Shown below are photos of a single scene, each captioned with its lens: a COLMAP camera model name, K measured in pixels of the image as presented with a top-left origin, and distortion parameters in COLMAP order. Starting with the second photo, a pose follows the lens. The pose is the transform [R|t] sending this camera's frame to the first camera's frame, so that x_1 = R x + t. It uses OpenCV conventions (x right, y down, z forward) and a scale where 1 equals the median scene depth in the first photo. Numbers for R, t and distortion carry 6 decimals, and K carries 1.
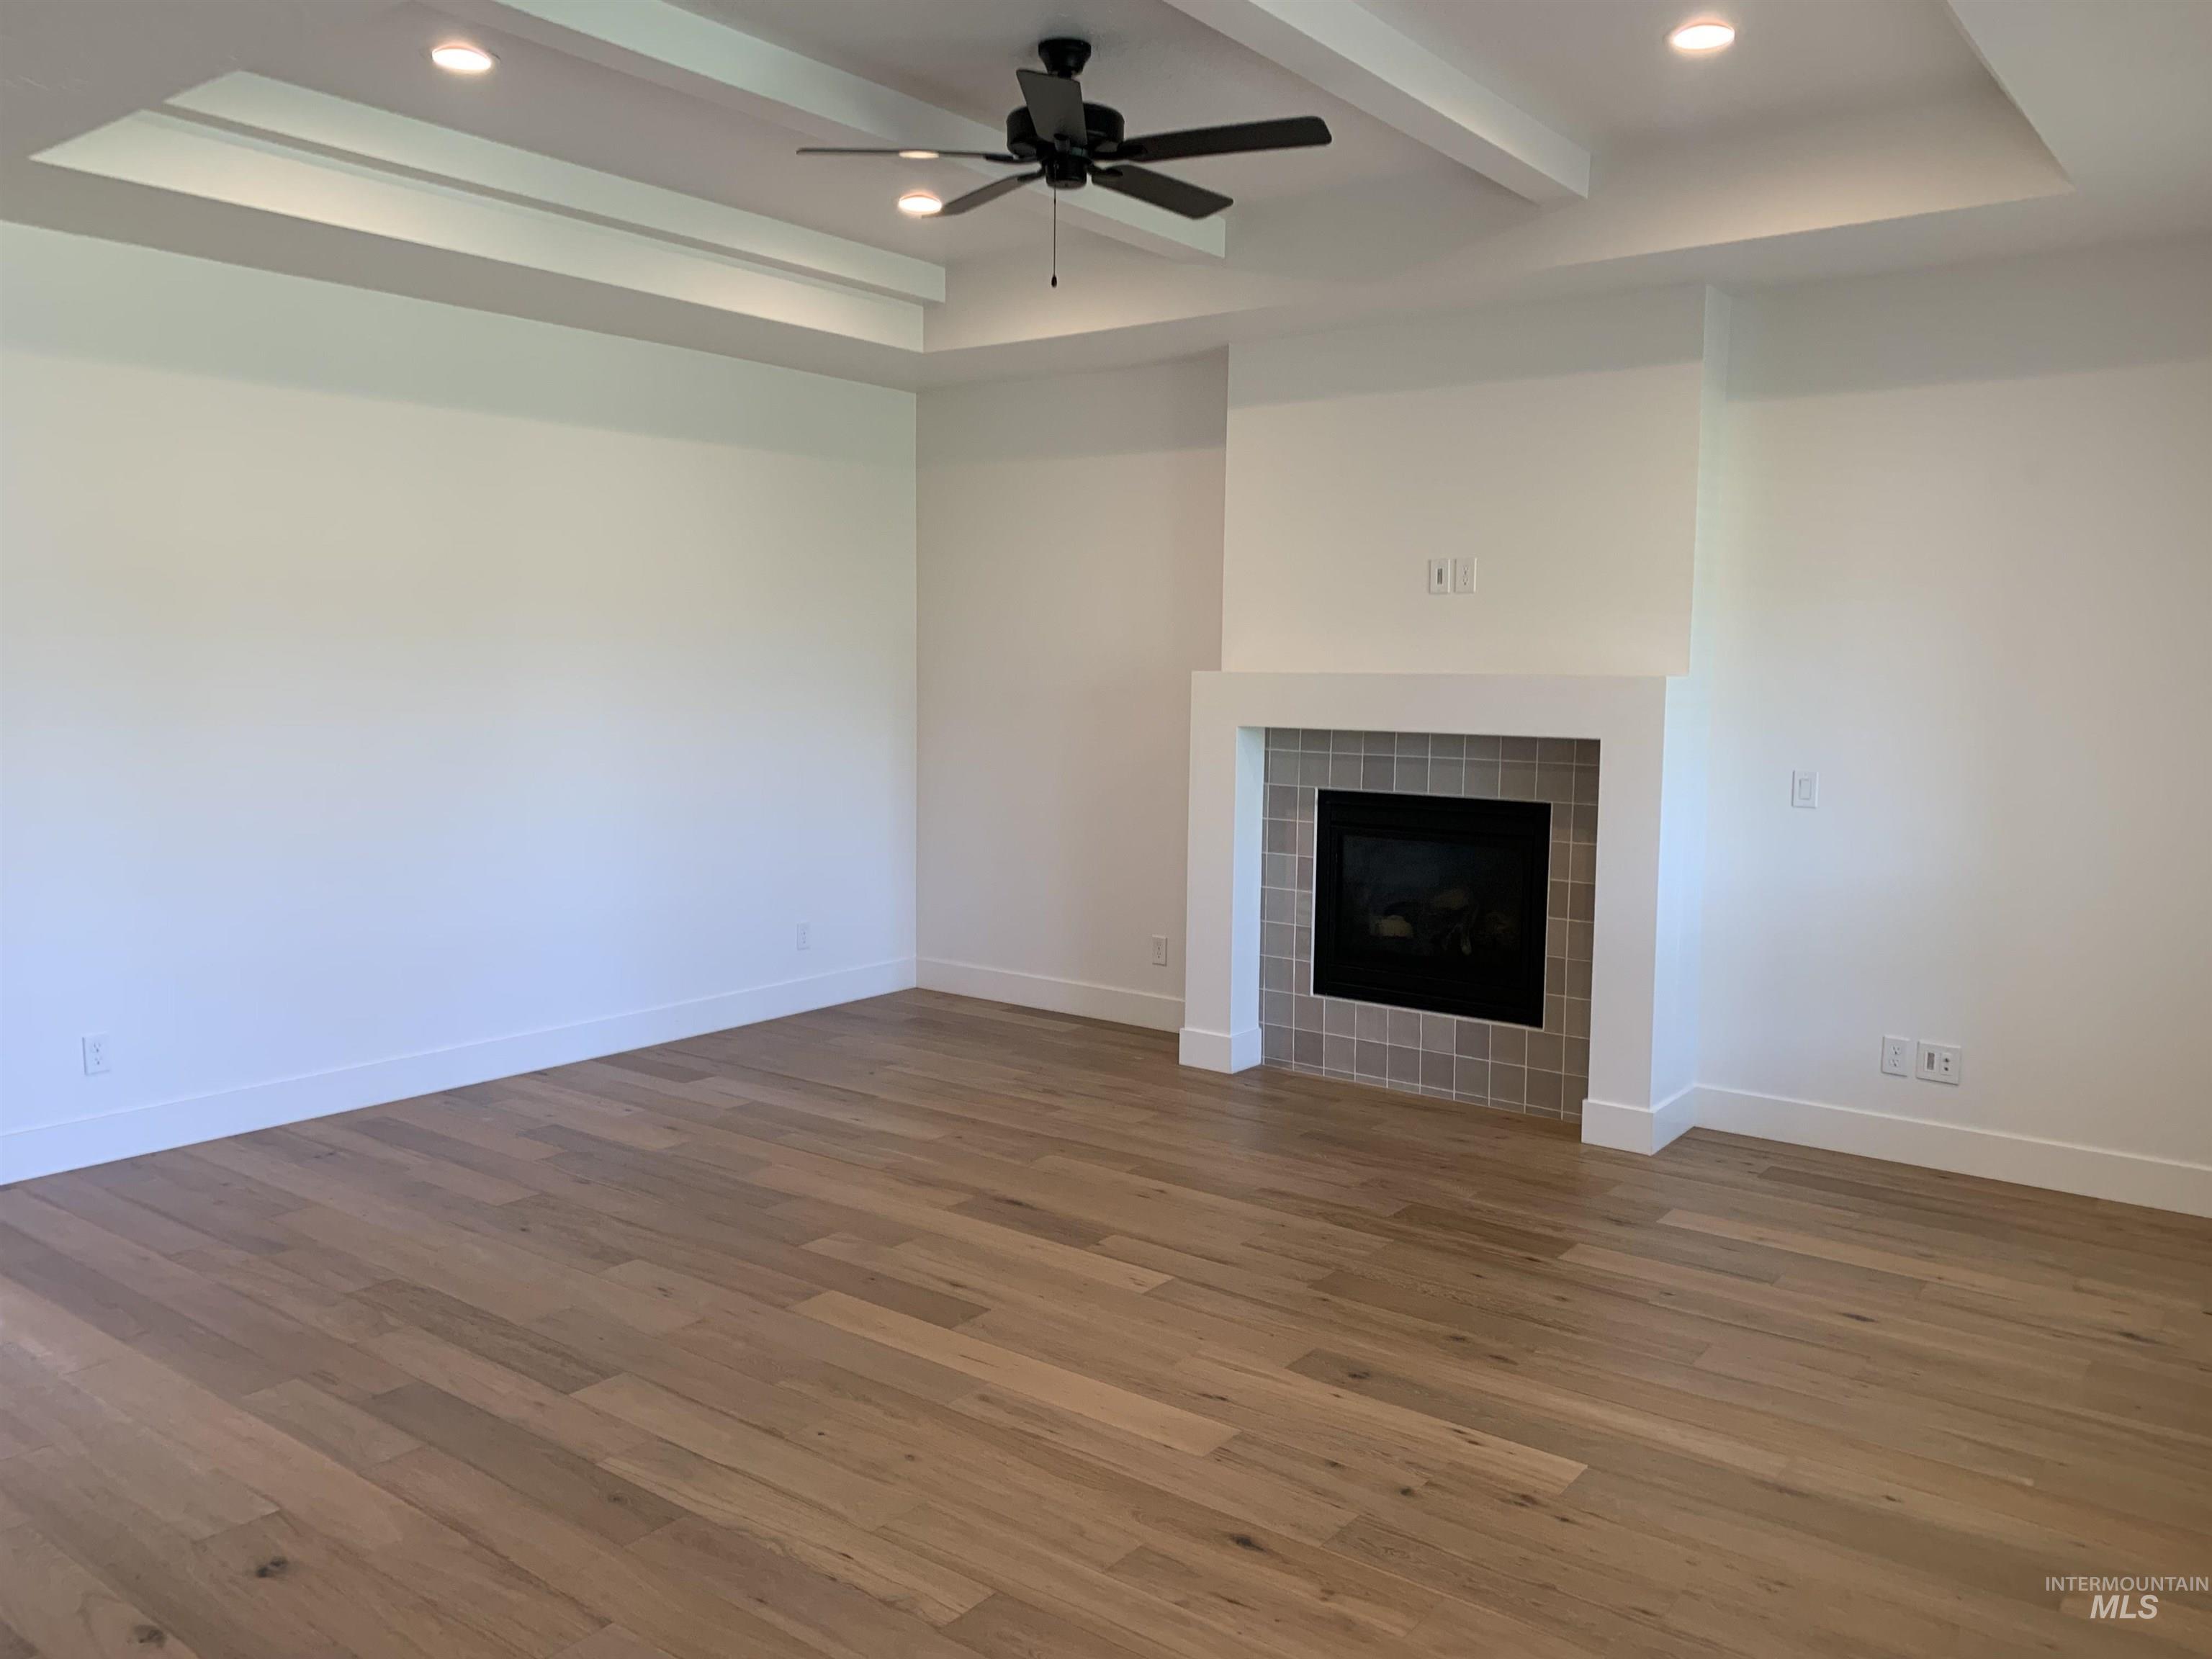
lens RADIAL K [[1620.1, 0, 1108.4], [0, 1620.1, 759.8], [0, 0, 1]] dist [0.001209, -0.004668]
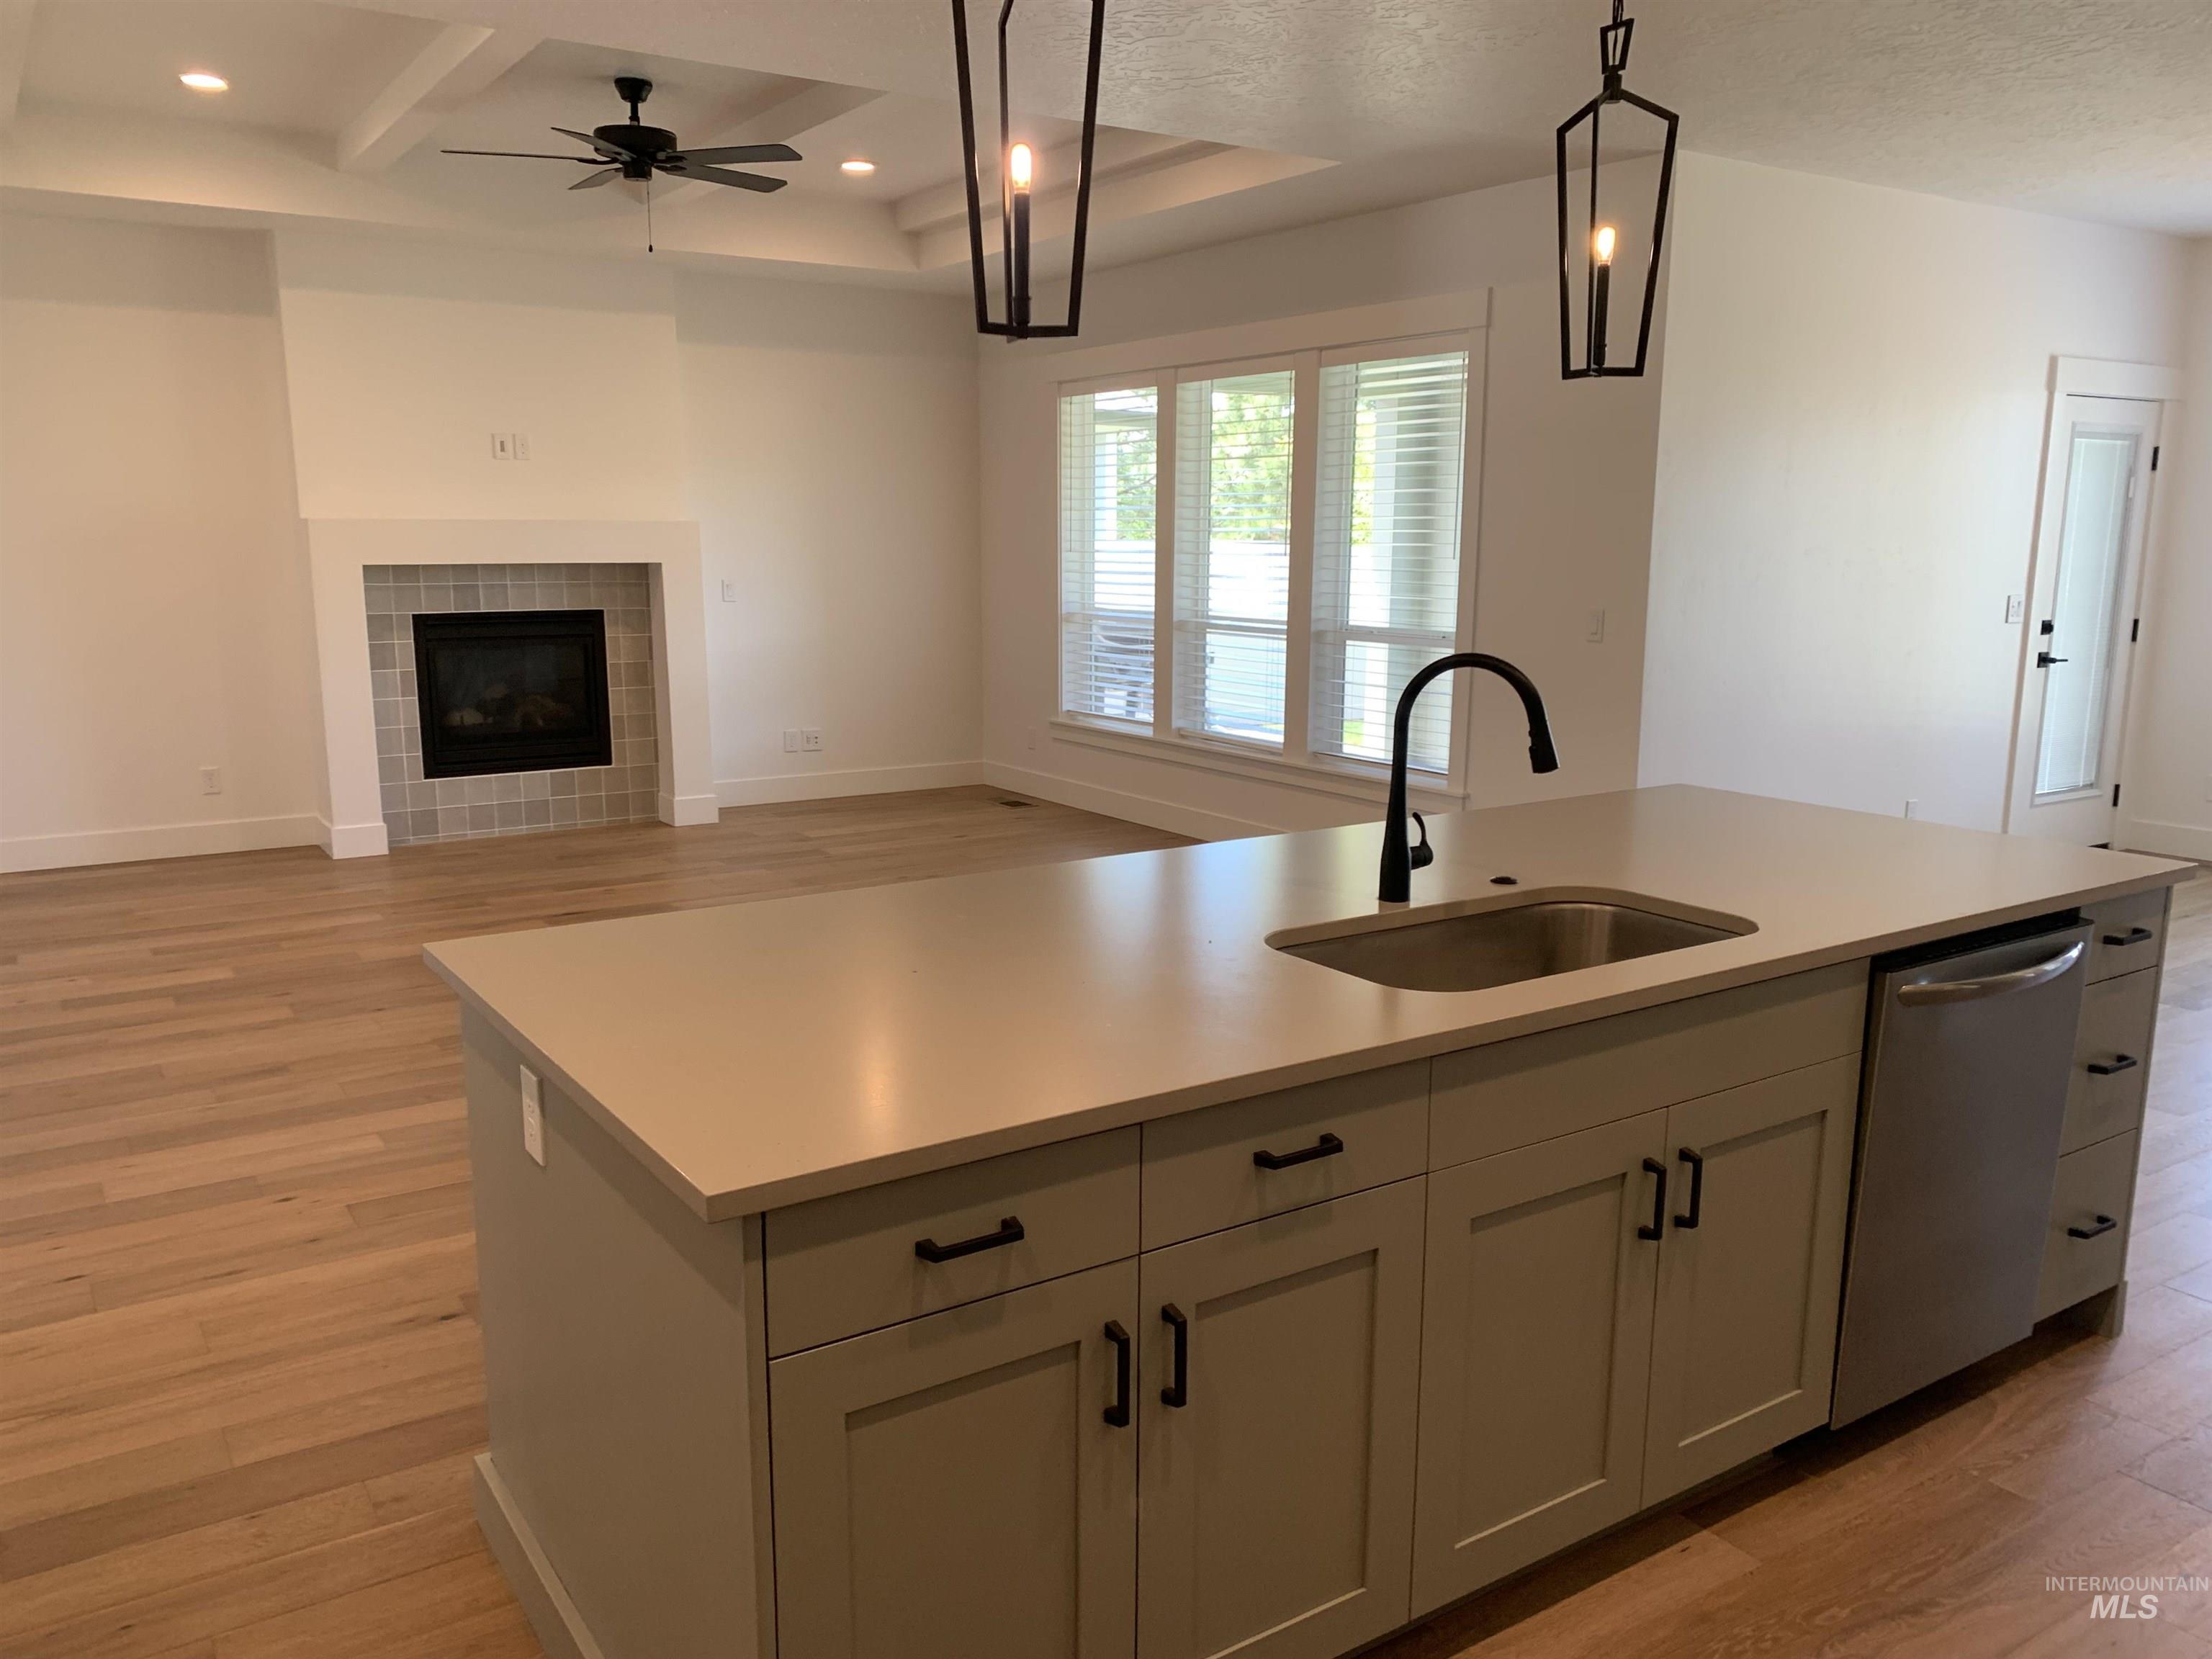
lens RADIAL K [[1704.3, 0, 1106.0], [0, 1704.3, 829.5], [0, 0, 1]] dist [-0.001525, -0.007576]
pose [[0.314349, -0.177629, 0.932541, -0.992069], [0.051507, 0.984083, 0.170084, -0.014645], [-0.947909, -0.005433, 0.318494, 0.084628]]
